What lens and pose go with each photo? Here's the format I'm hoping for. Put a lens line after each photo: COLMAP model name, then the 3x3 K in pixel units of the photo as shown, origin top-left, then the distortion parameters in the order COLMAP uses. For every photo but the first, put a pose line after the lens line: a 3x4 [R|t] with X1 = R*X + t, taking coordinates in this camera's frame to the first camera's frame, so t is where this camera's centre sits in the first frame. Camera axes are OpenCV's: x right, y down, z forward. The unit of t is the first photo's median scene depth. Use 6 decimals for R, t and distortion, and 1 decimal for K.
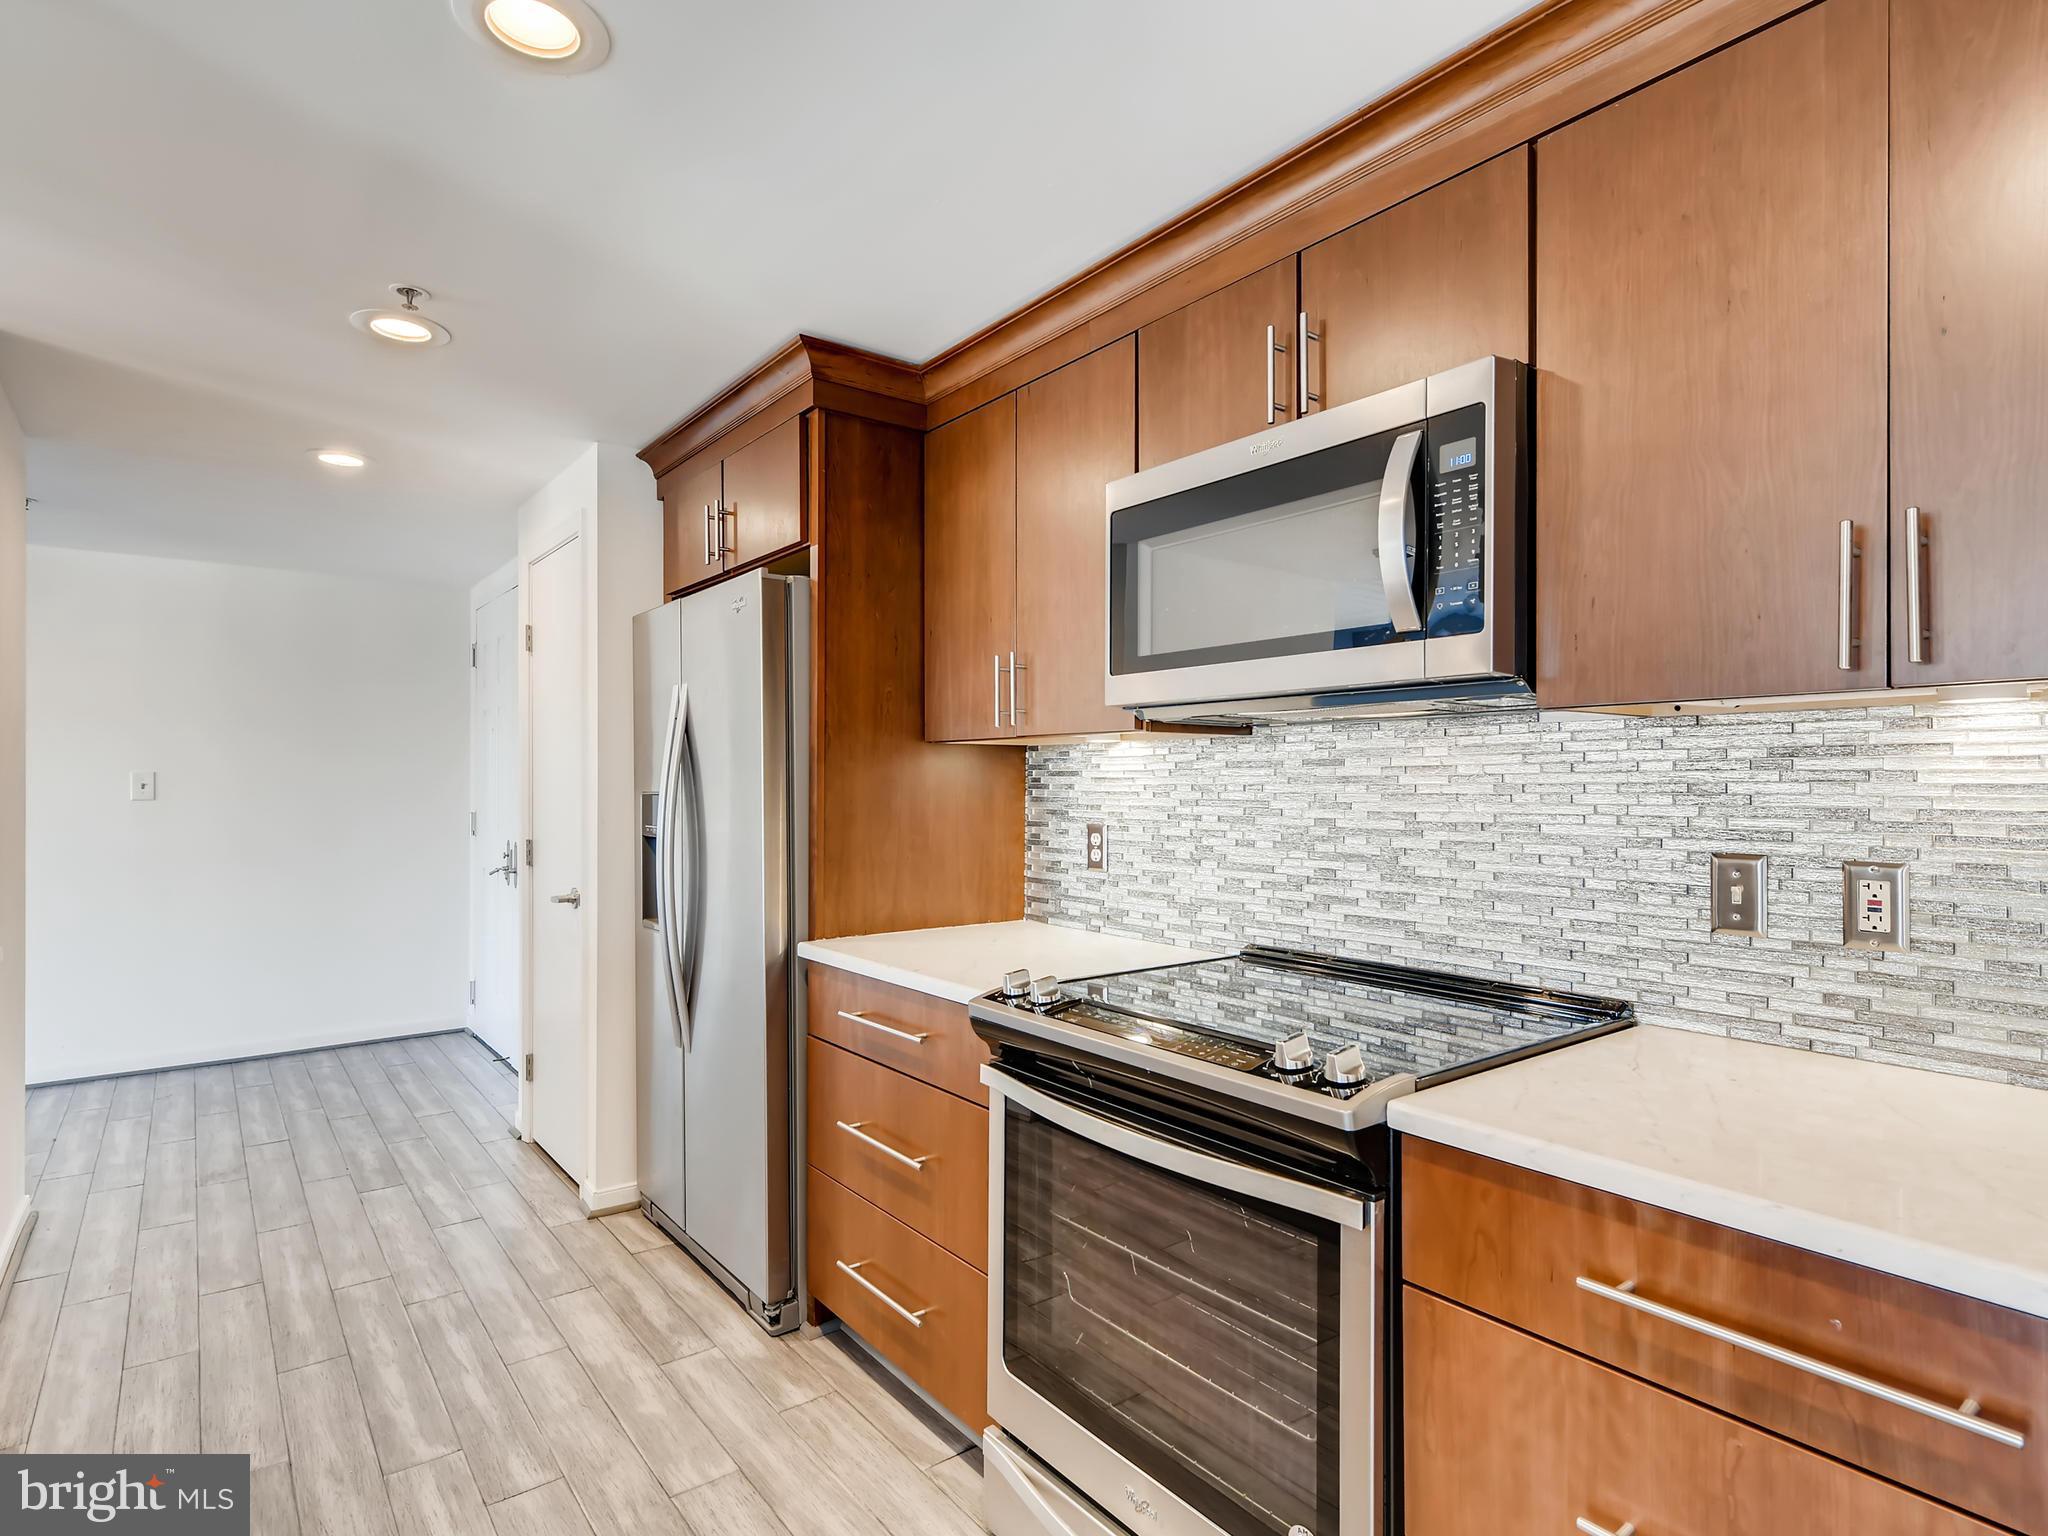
lens RADIAL K [[1062.6, 0, 1034.6], [0, 1062.6, 784.2], [0, 0, 1]] dist [0.014319, -0.004269]
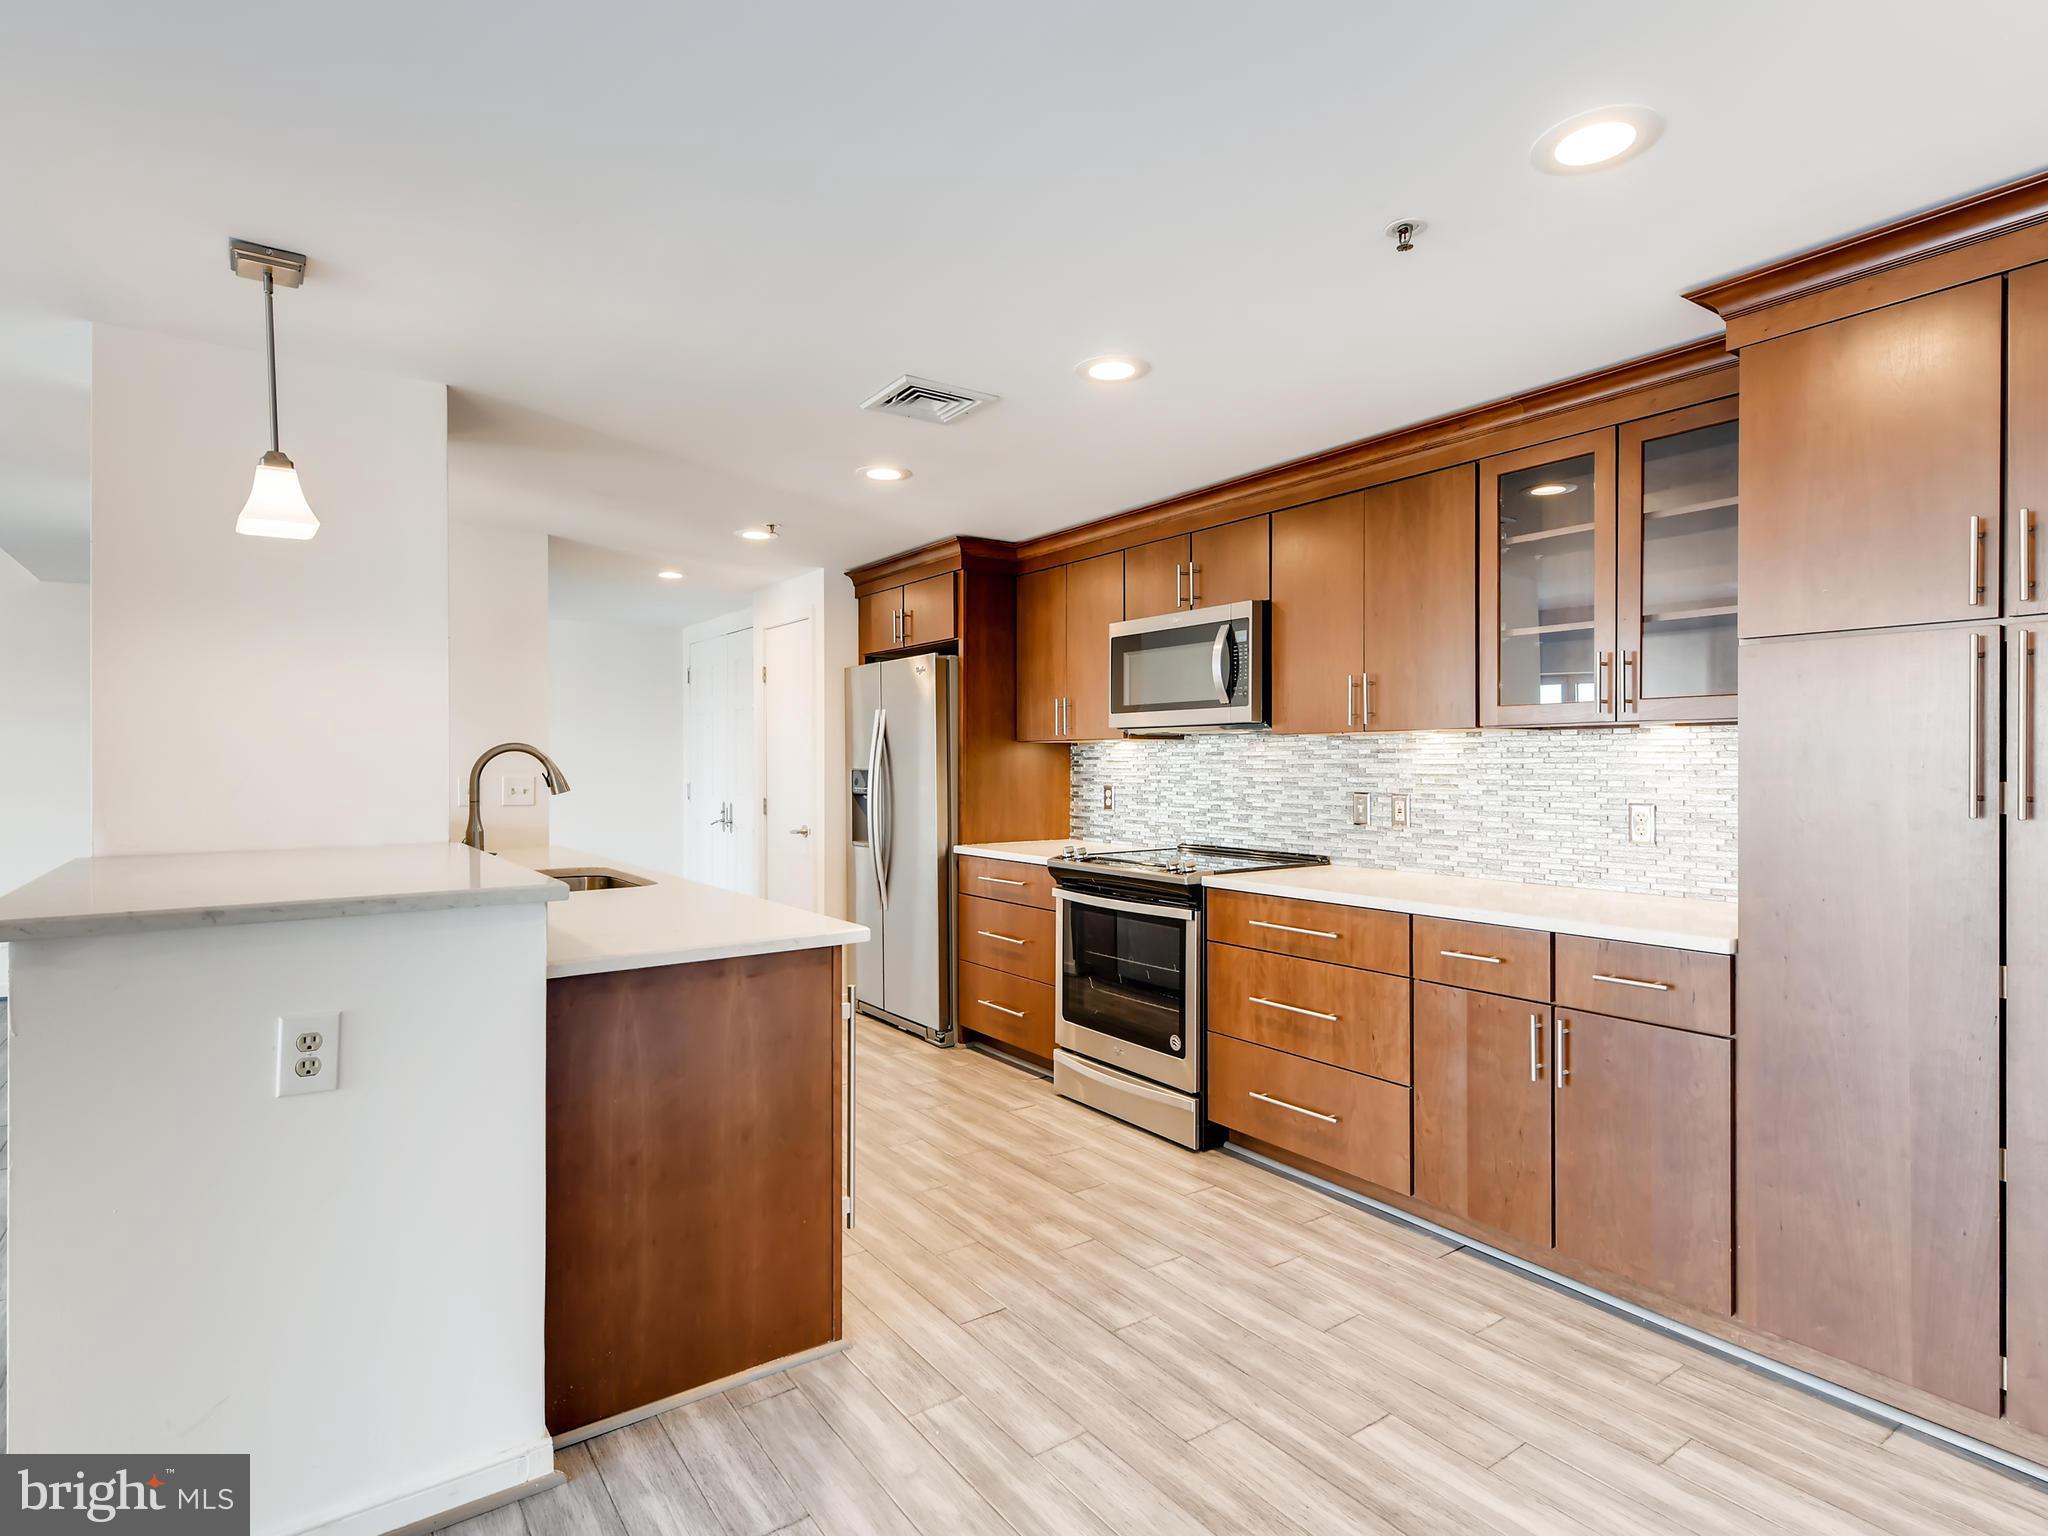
lens RADIAL K [[1062.6, 0, 1043.1], [0, 1062.6, 767.5], [0, 0, 1]] dist [0.014319, -0.004269]
pose [[0.999560, 0.000099, -0.029678, -0.002115], [-0.000019, 0.999996, 0.002710, 0.000891], [0.029678, -0.002708, 0.999556, -0.994621]]
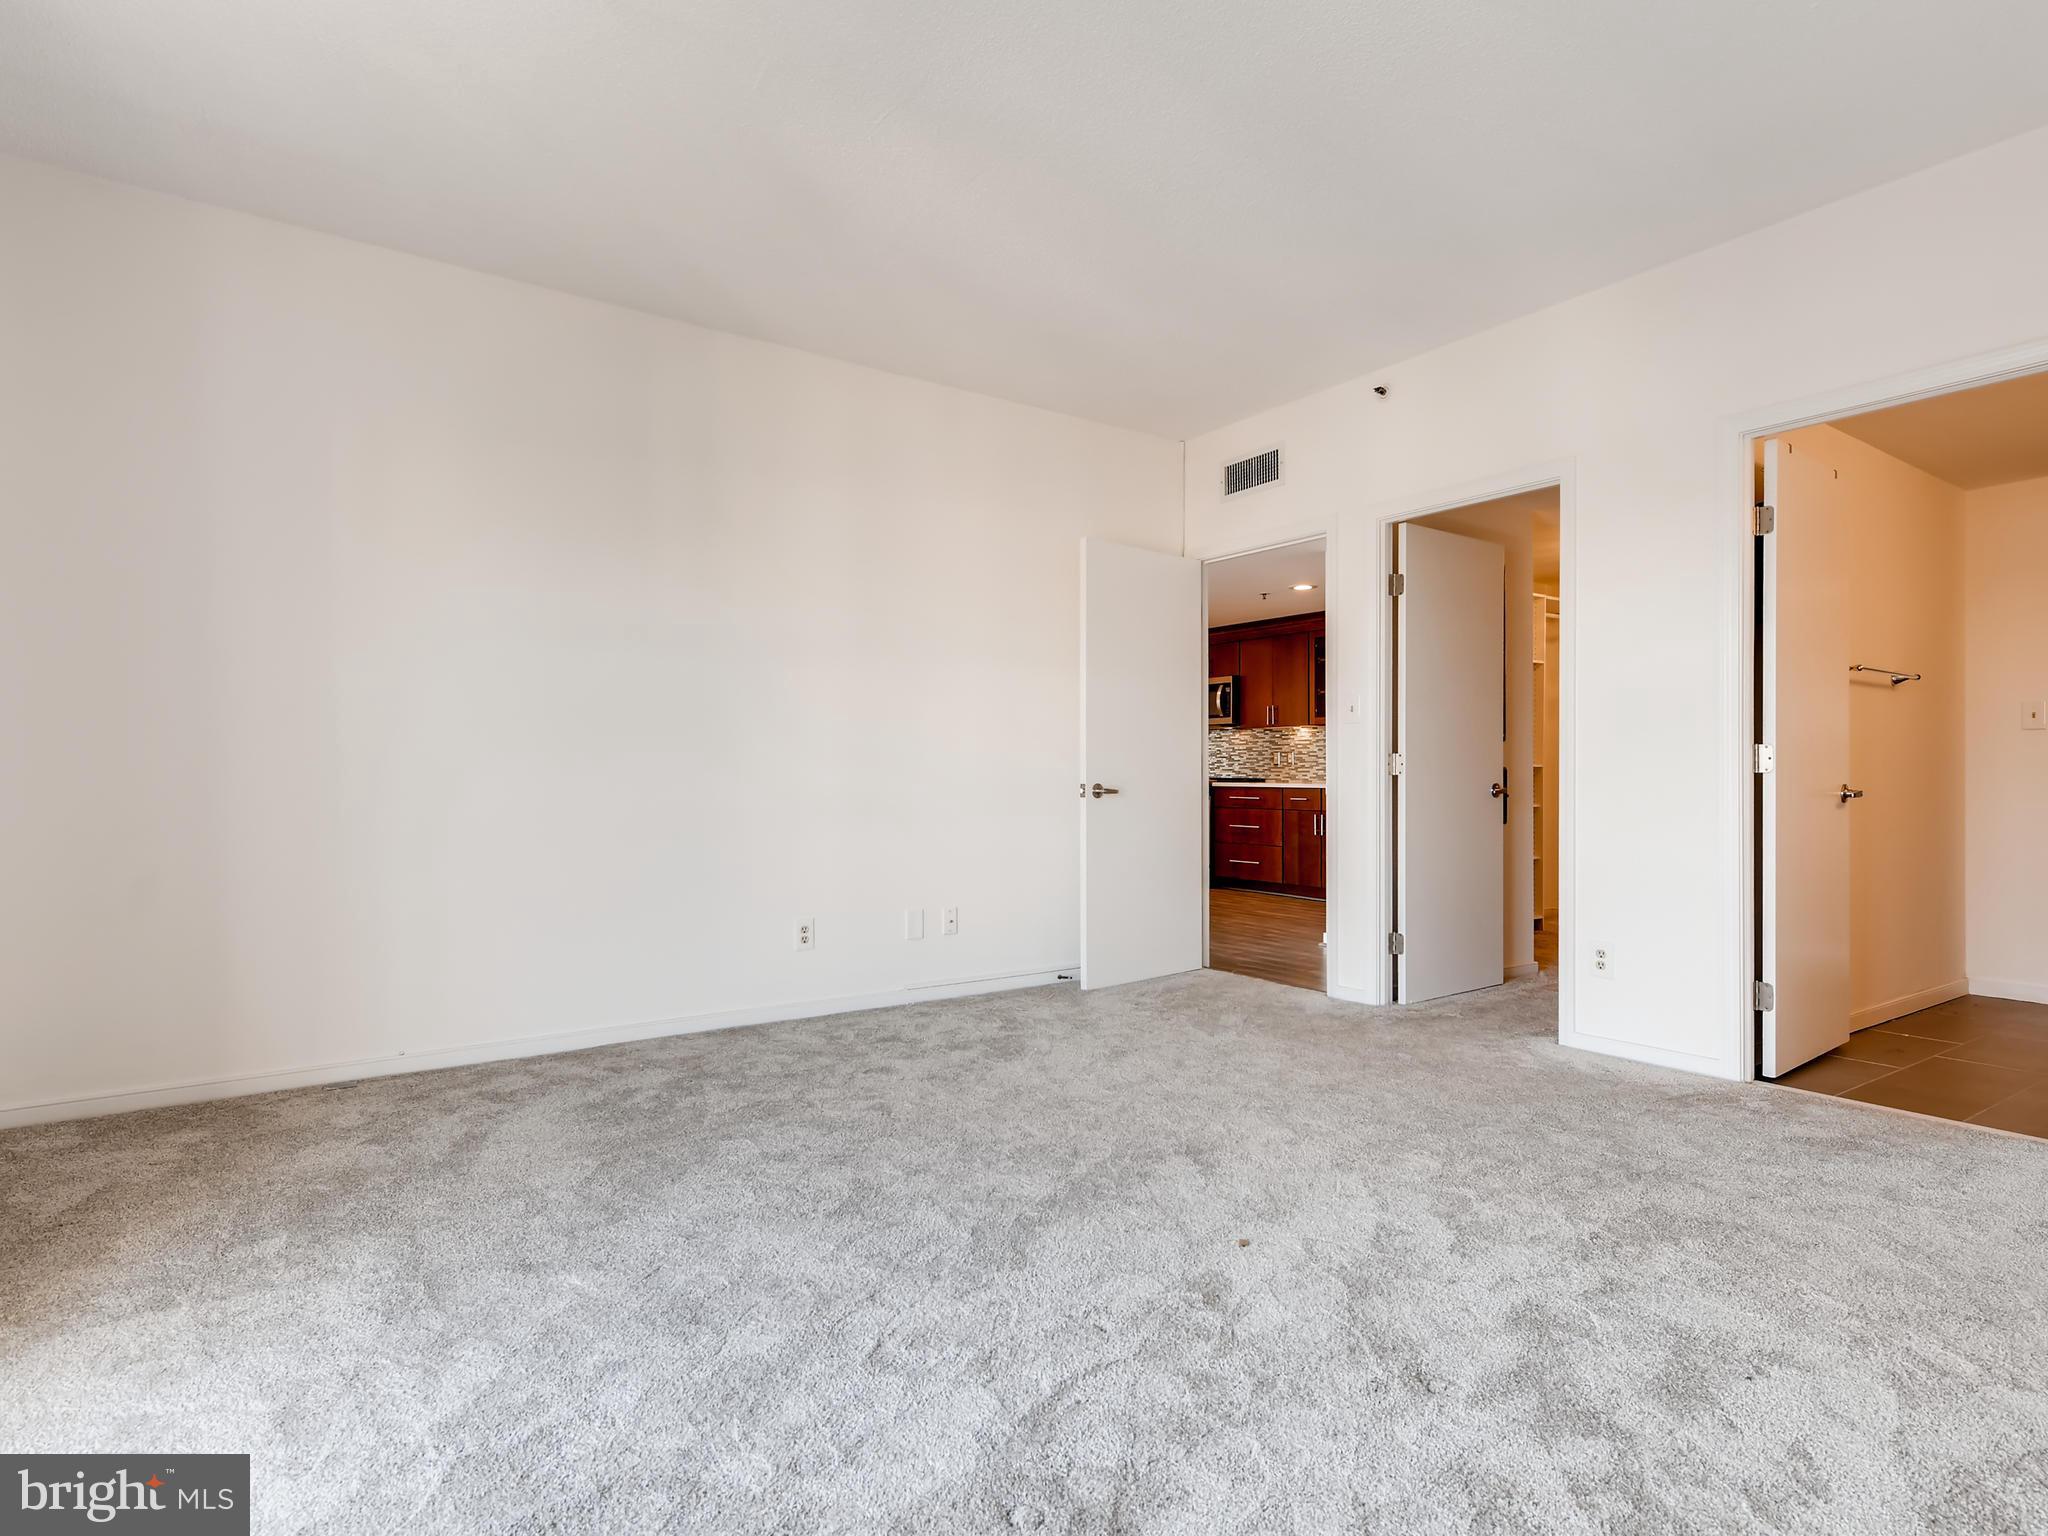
lens RADIAL K [[1062.6, 0, 1029.0], [0, 1062.6, 775.8], [0, 0, 1]] dist [0.014319, -0.004269]
pose [[0.998306, 0.003959, -0.058046, -0.276684], [-0.004026, 0.999991, -0.001037, 0.145116], [0.058042, 0.001269, 0.998313, -3.510508]]
